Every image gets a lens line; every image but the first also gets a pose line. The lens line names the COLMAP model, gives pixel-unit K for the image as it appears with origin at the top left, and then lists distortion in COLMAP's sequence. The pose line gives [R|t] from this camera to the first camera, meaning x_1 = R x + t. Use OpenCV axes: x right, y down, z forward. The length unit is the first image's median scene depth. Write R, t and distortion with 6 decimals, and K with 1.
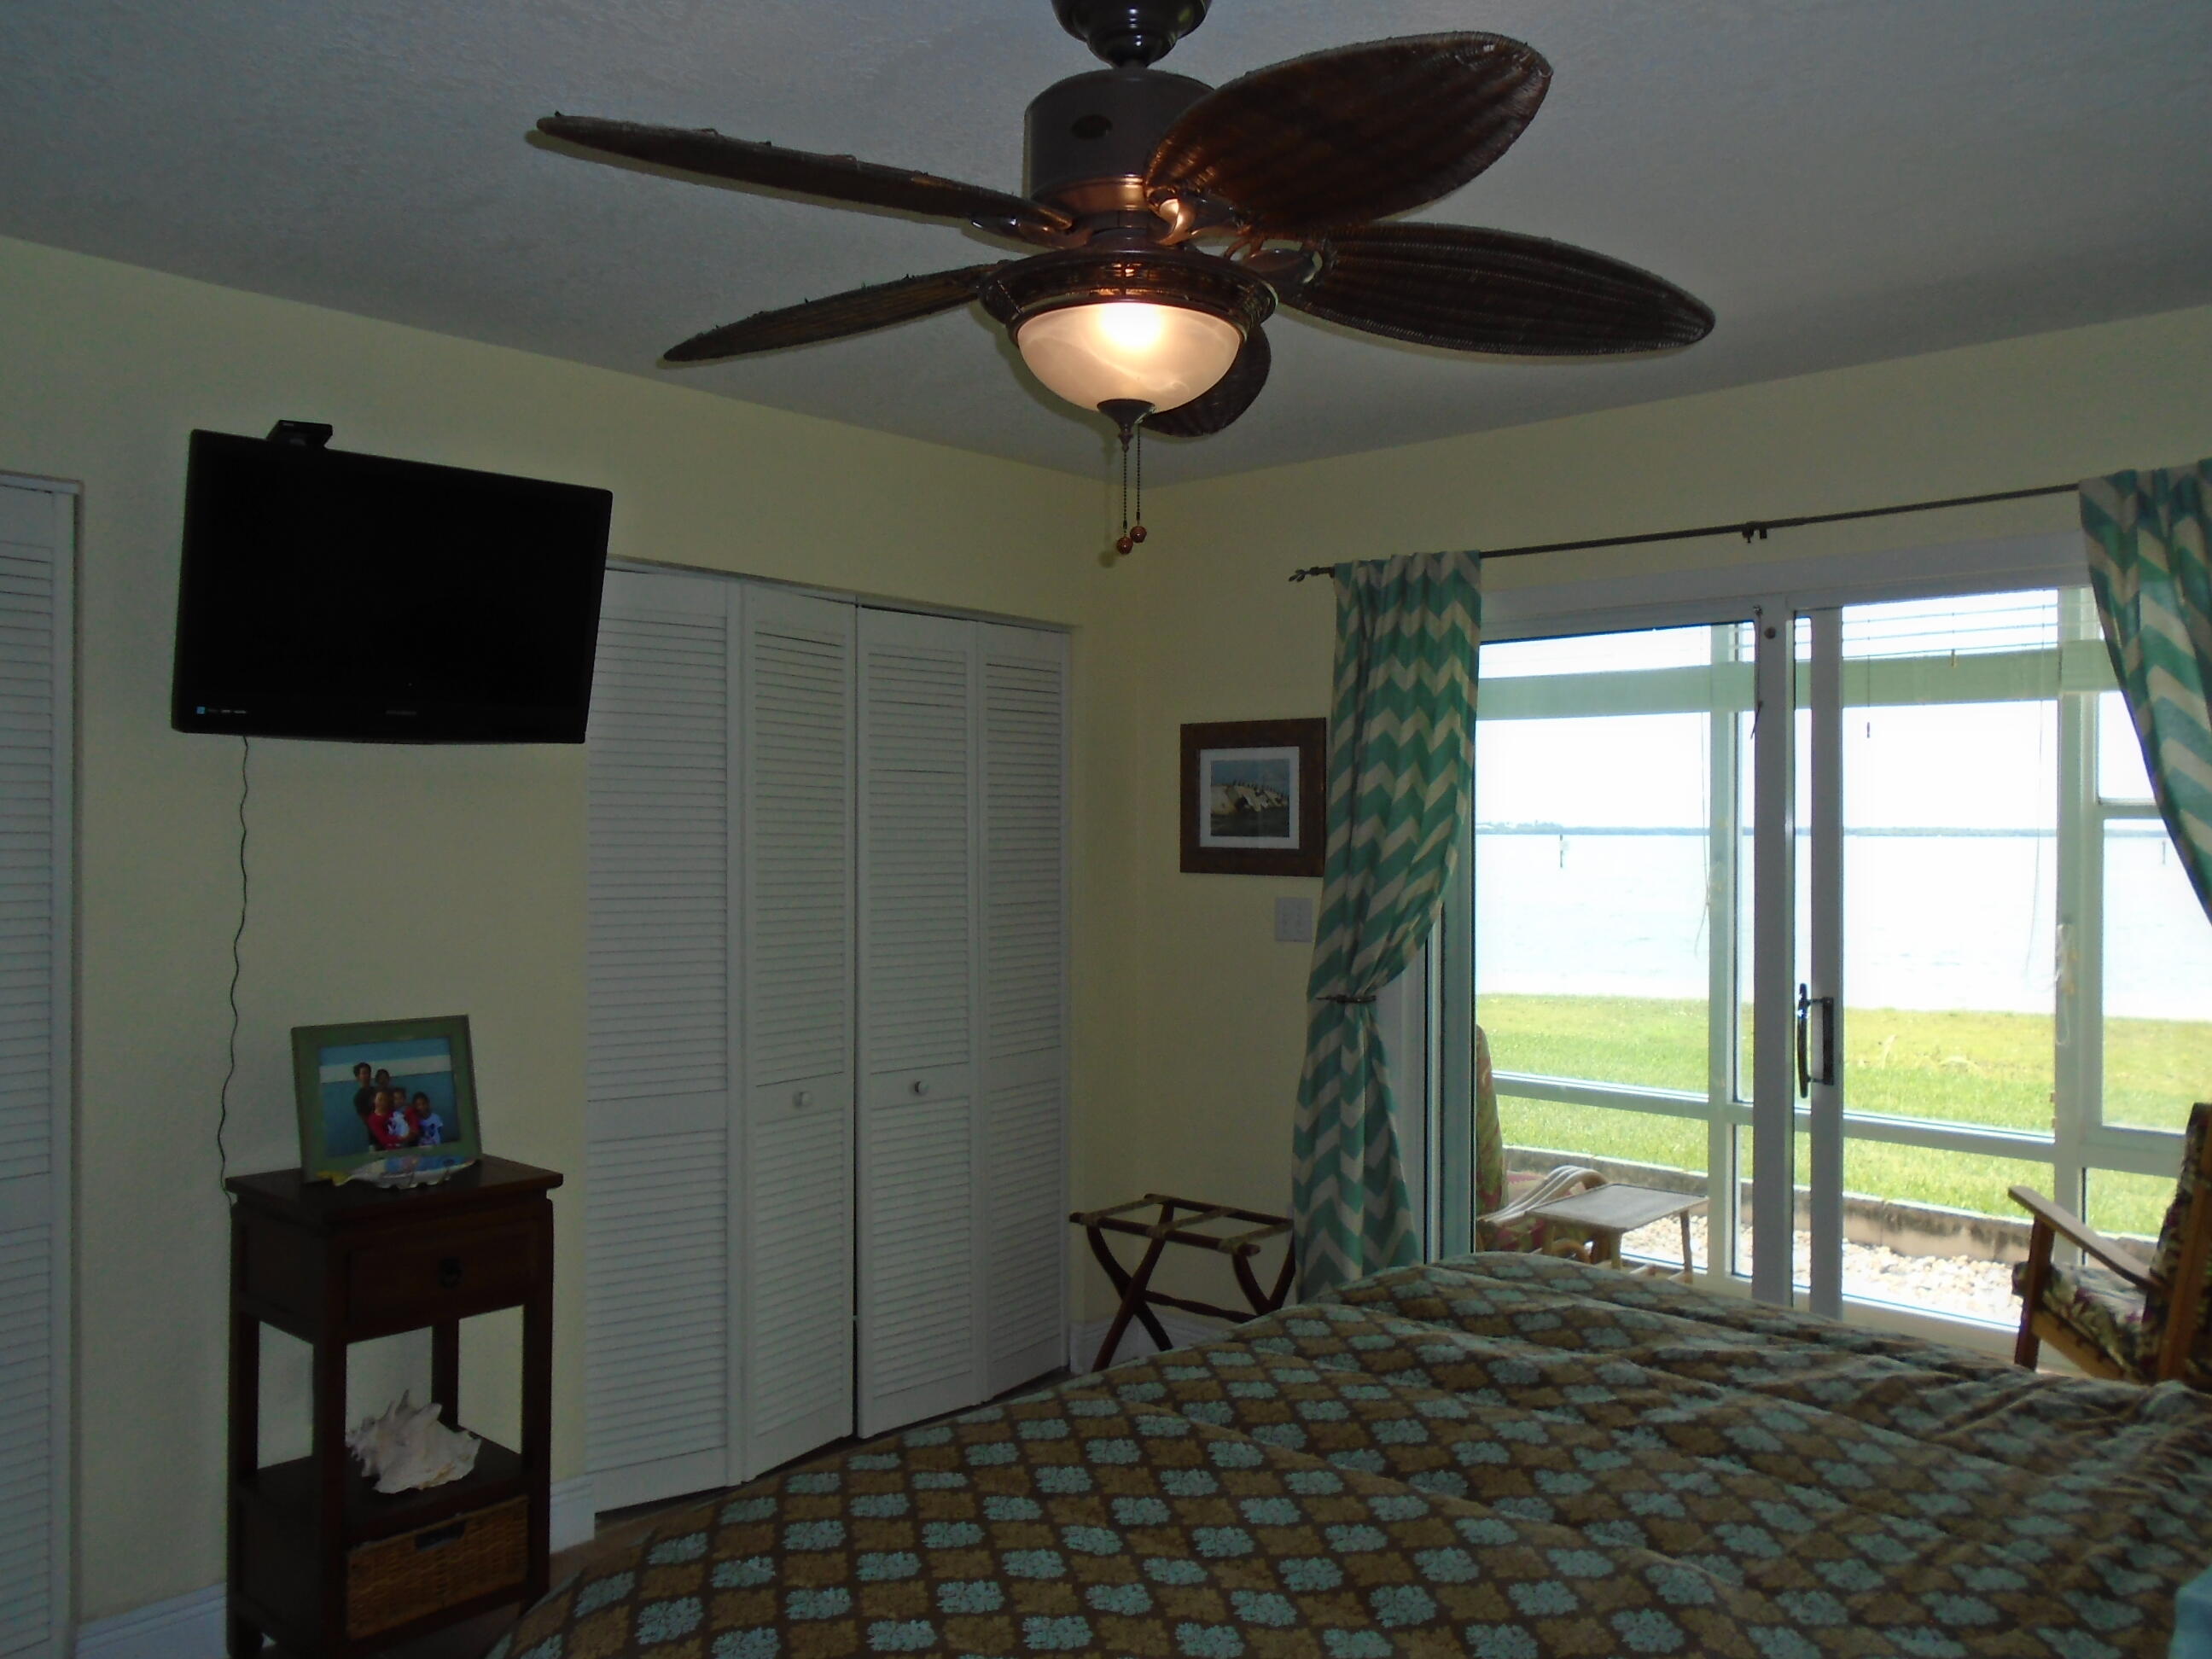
lens RADIAL K [[1711.6, 0, 1106.0], [0, 1711.6, 829.5], [0, 0, 1]] dist [-0.096140, -0.001691]
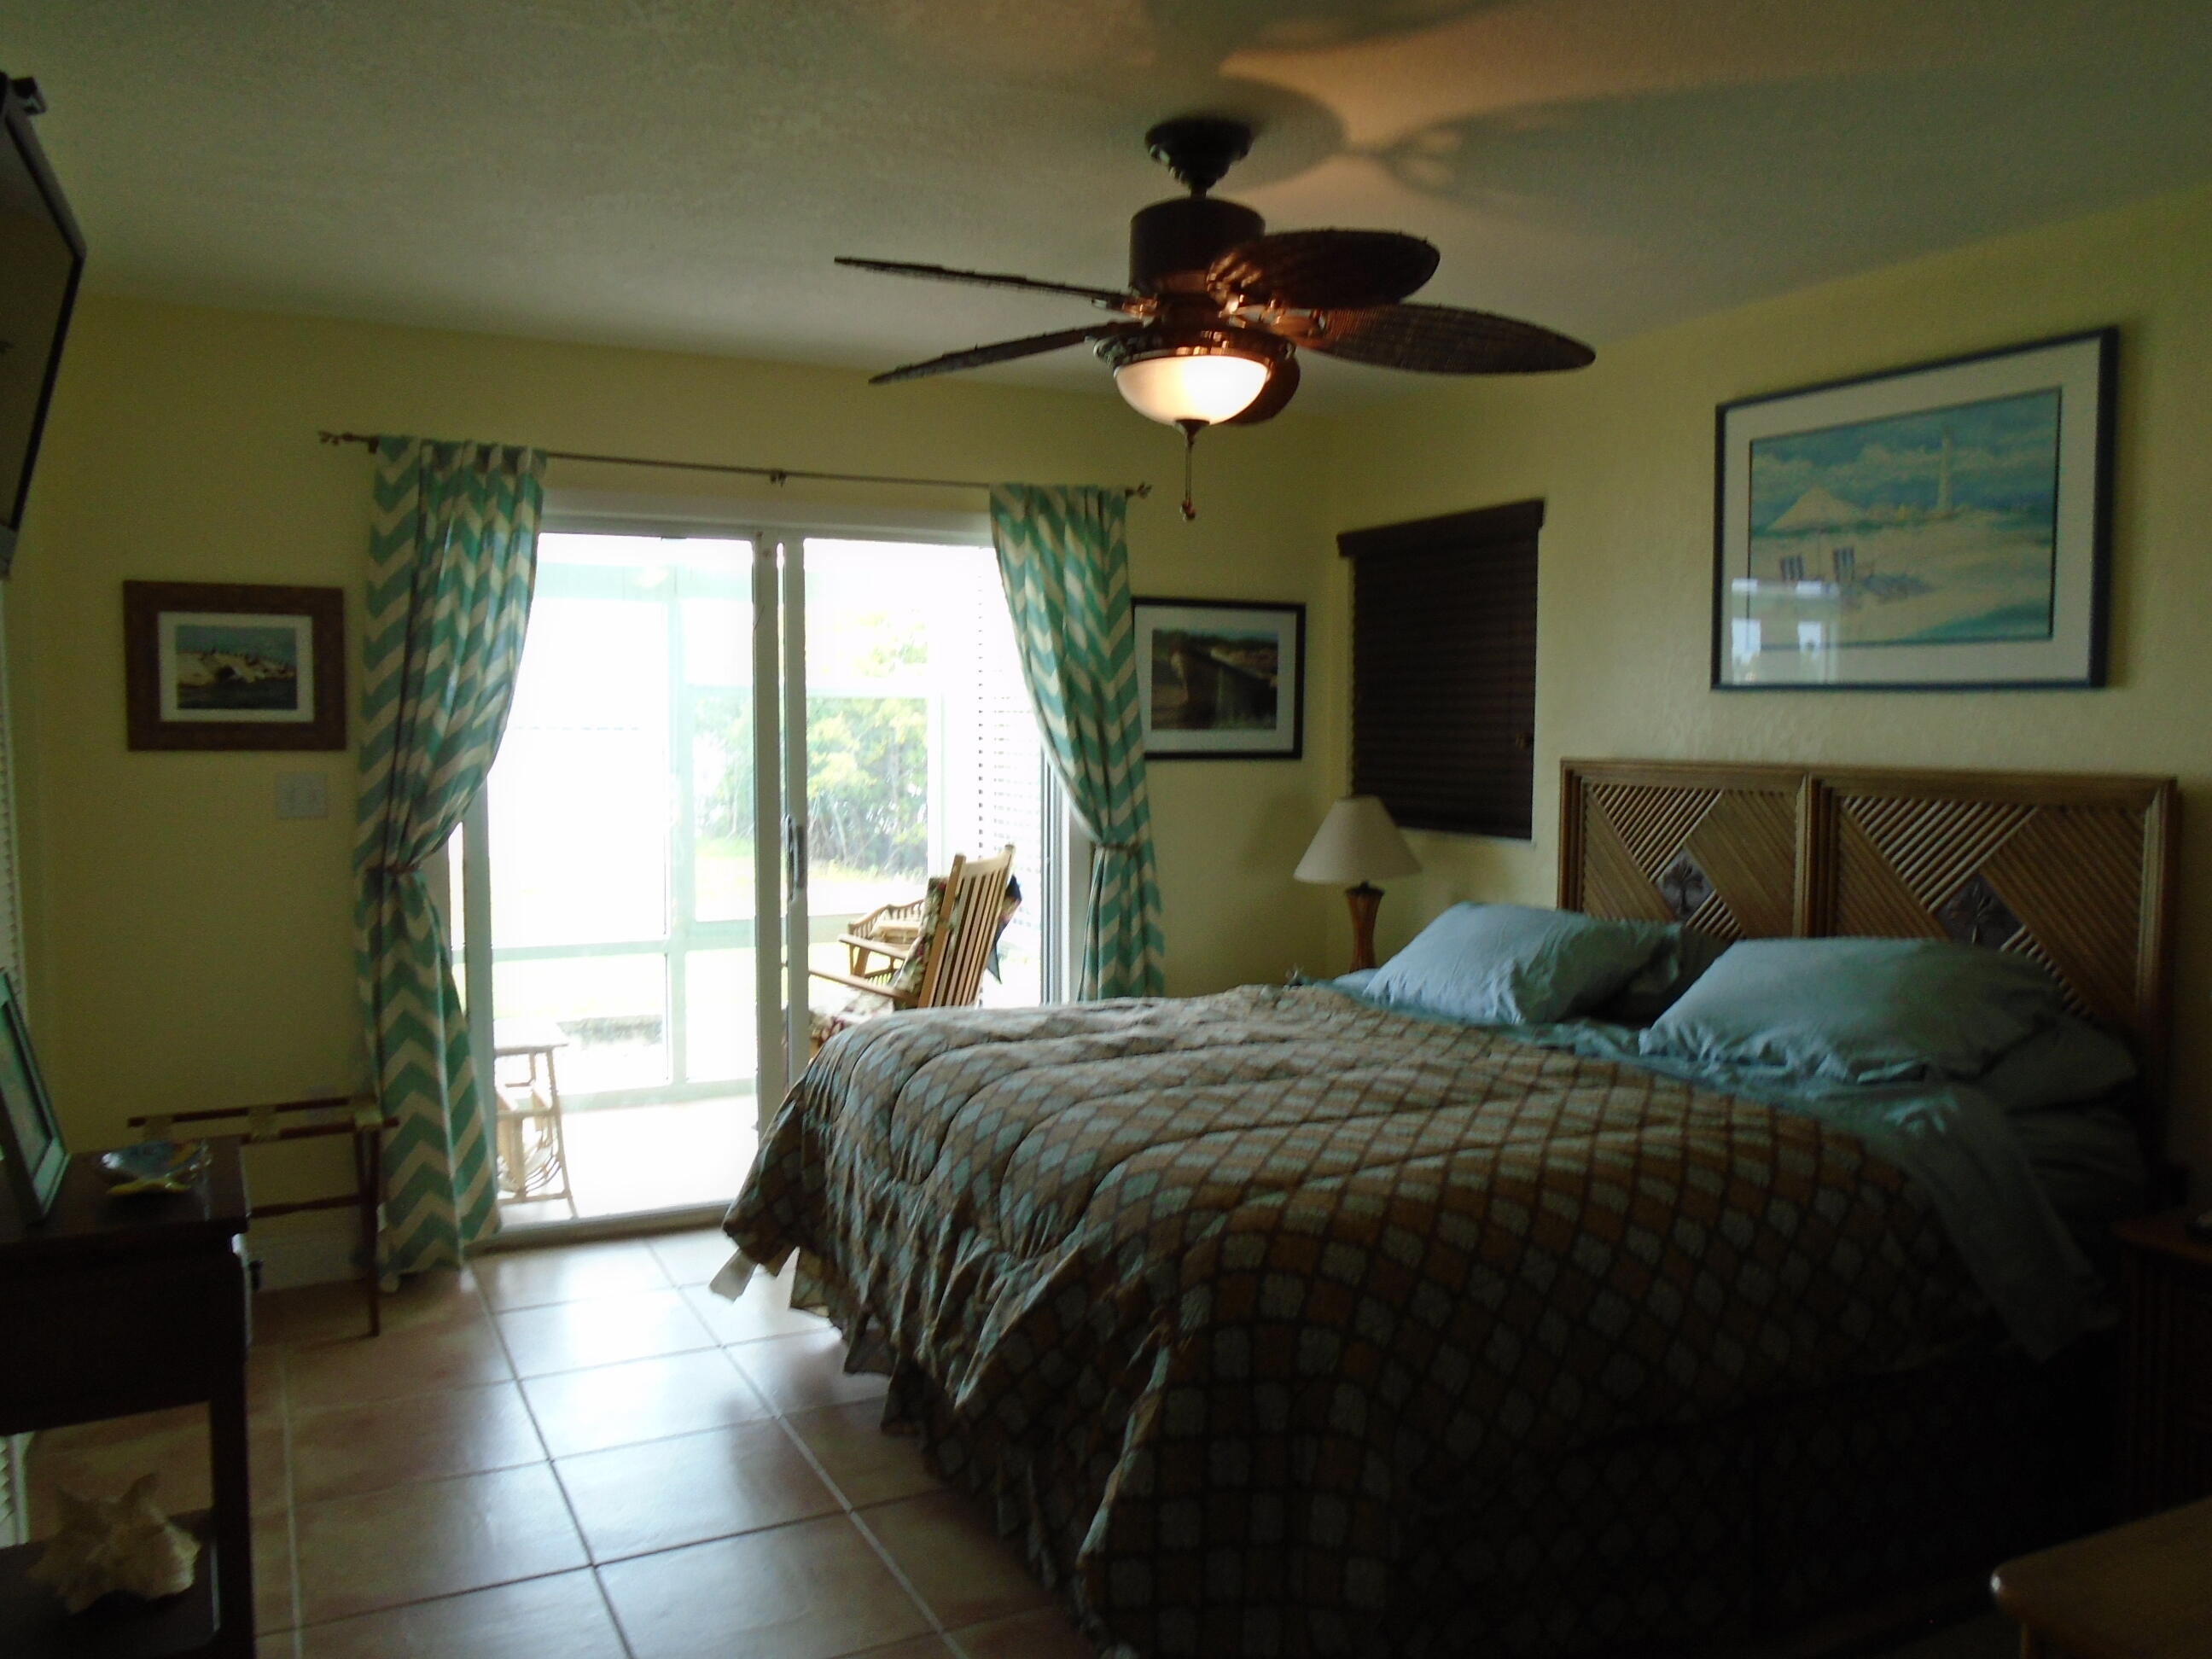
lens RADIAL K [[1668.4, 0, 1106.0], [0, 1668.4, 829.5], [0, 0, 1]] dist [-0.029330, -0.002348]
pose [[0.309949, -0.072498, 0.947985, -0.641792], [-0.007447, 0.996873, 0.078672, -0.005261], [-0.950724, -0.031444, 0.308440, 0.280521]]
